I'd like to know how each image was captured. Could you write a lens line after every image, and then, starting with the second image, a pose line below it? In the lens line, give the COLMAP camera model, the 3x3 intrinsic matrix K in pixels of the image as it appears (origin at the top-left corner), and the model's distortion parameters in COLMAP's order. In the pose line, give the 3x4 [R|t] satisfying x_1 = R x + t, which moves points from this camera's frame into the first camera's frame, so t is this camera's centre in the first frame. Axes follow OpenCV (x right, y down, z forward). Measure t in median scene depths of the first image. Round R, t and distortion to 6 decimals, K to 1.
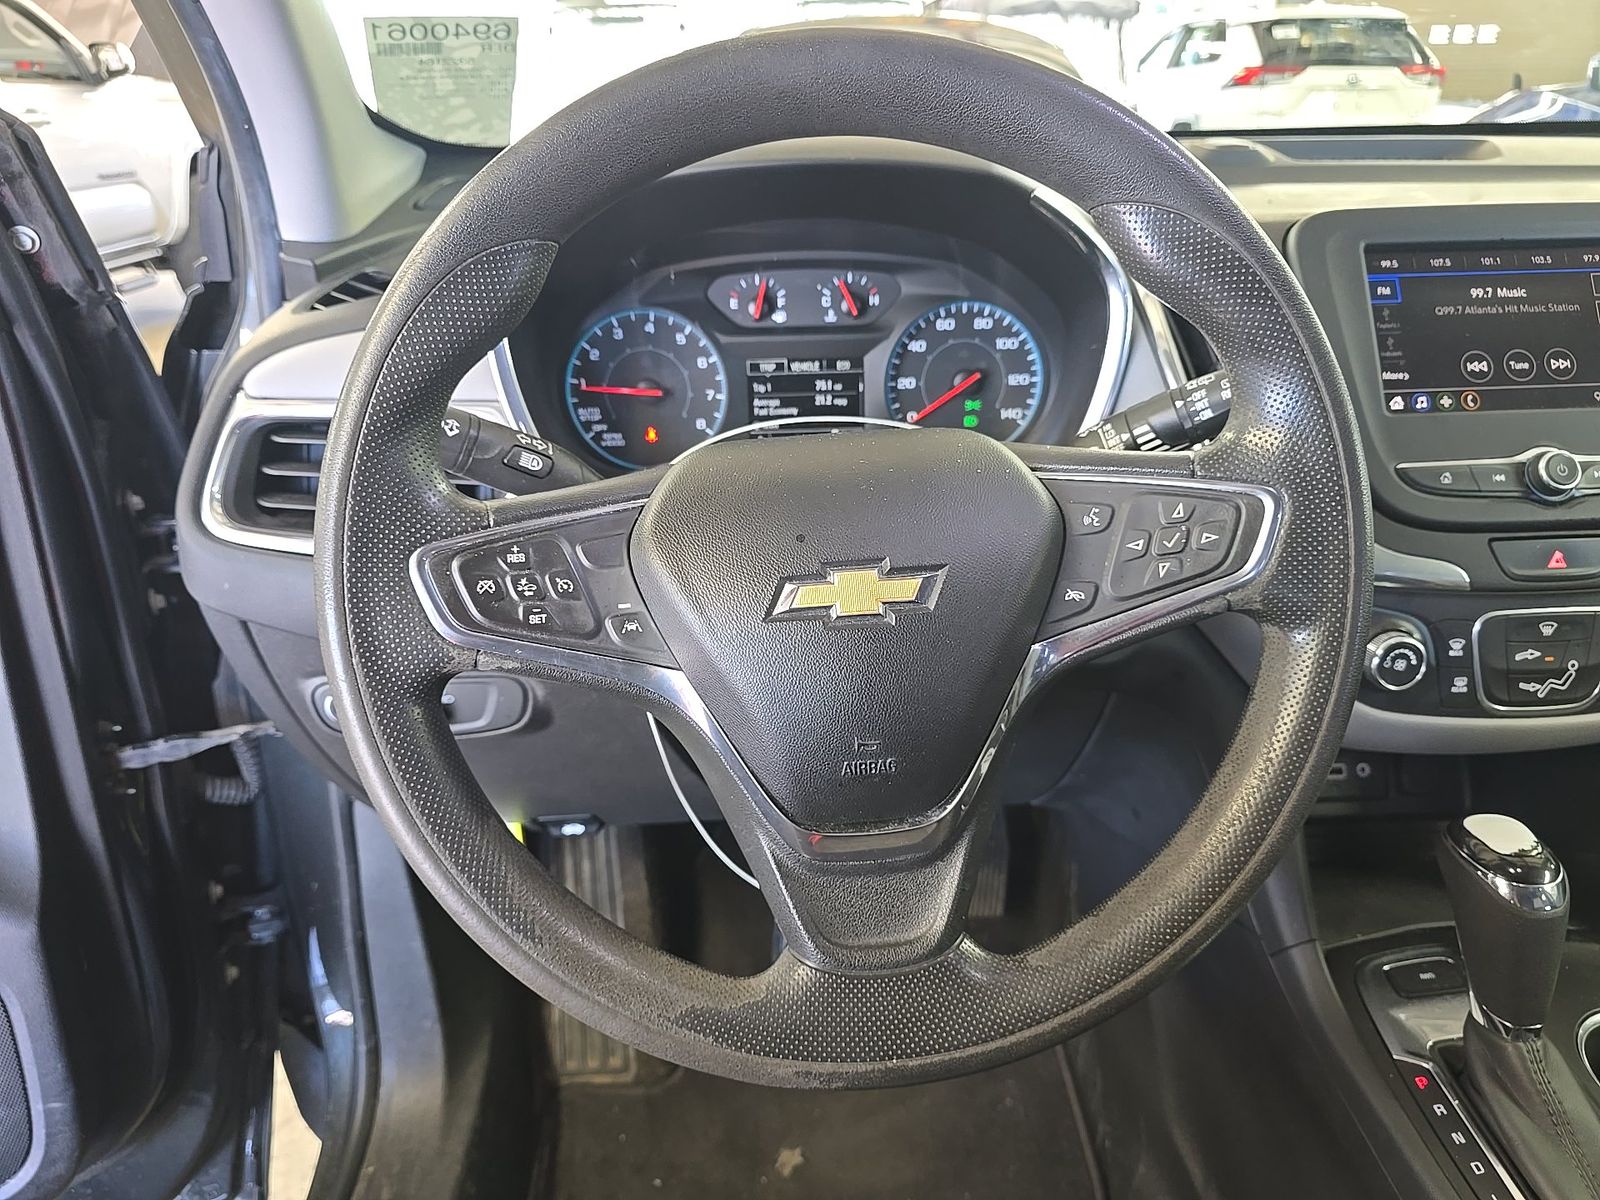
lens RADIAL K [[1103.5, 0, 832.9], [0, 1103.5, 622.4], [0, 0, 1]] dist [0.049692, -0.071315]
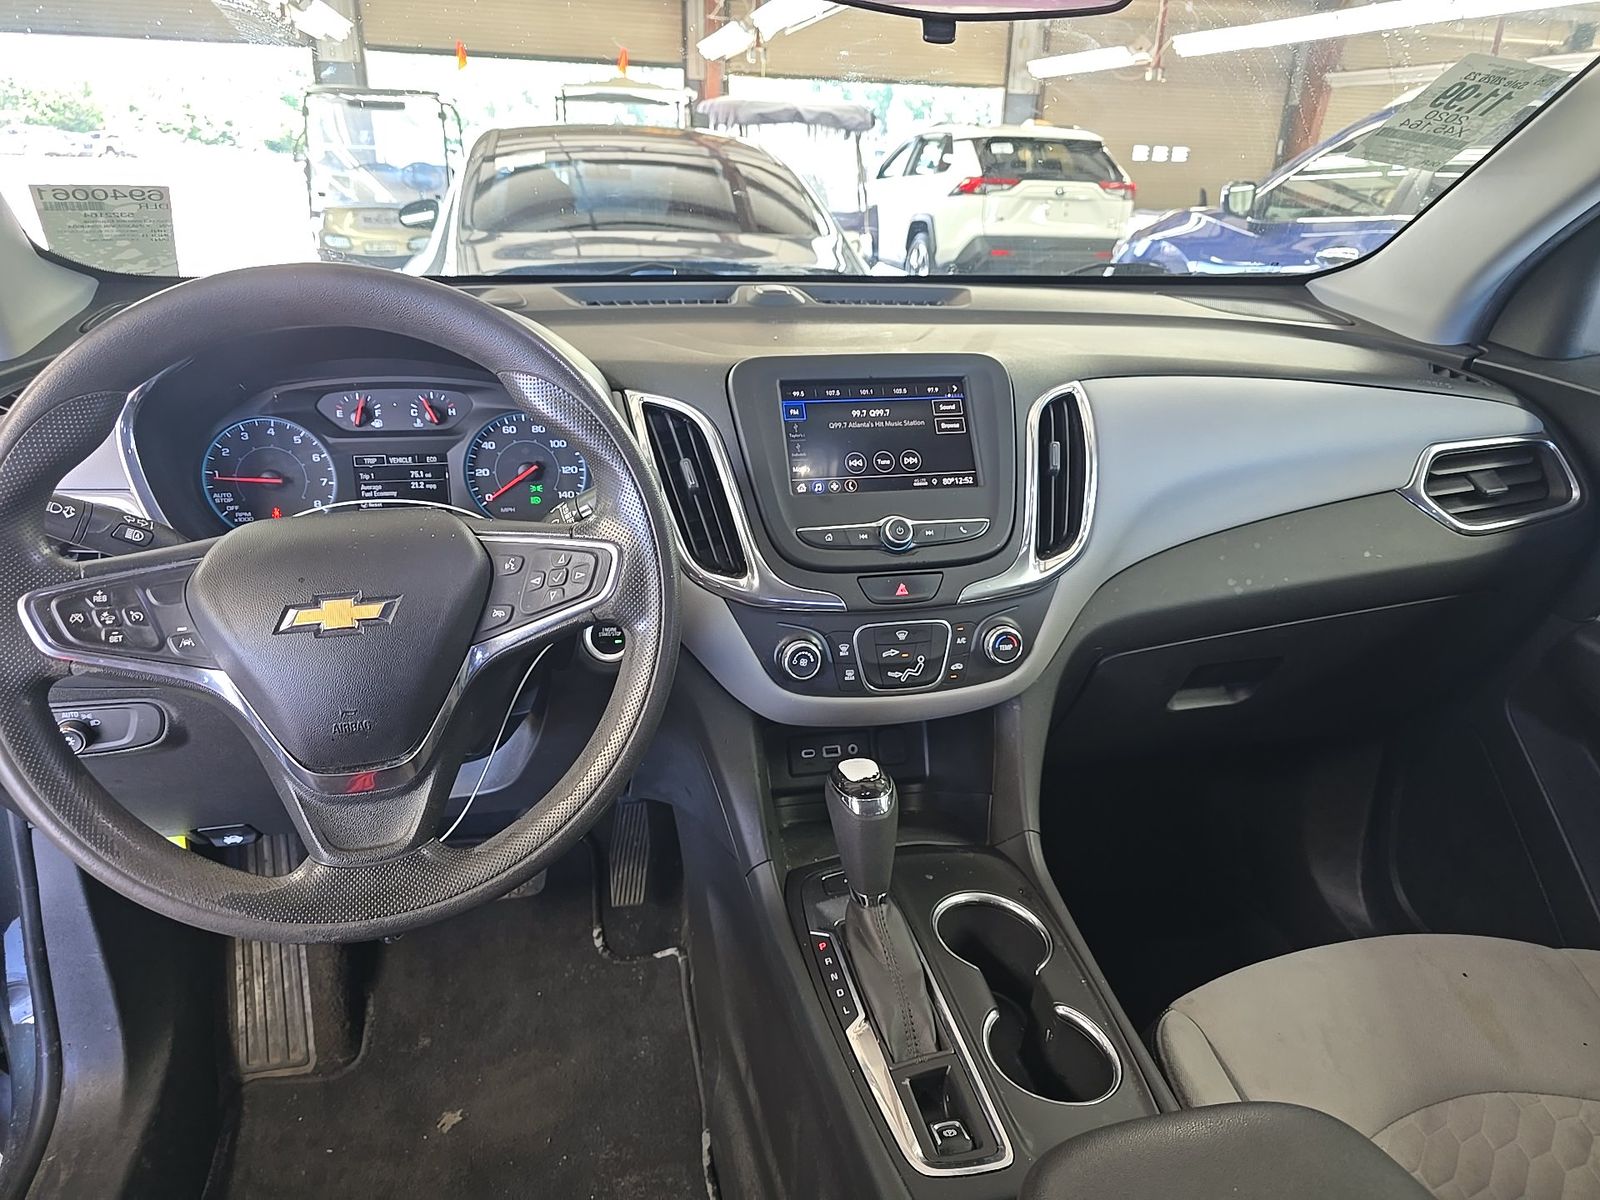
lens RADIAL K [[1064.6, 0, 807.8], [0, 1064.6, 620.7], [0, 0, 1]] dist [0.038128, -0.033193]
pose [[0.983247, -0.030864, 0.179648, 0.229693], [0.041512, 0.997577, -0.055821, 0.054086], [-0.177490, 0.062343, 0.982146, -0.348026]]
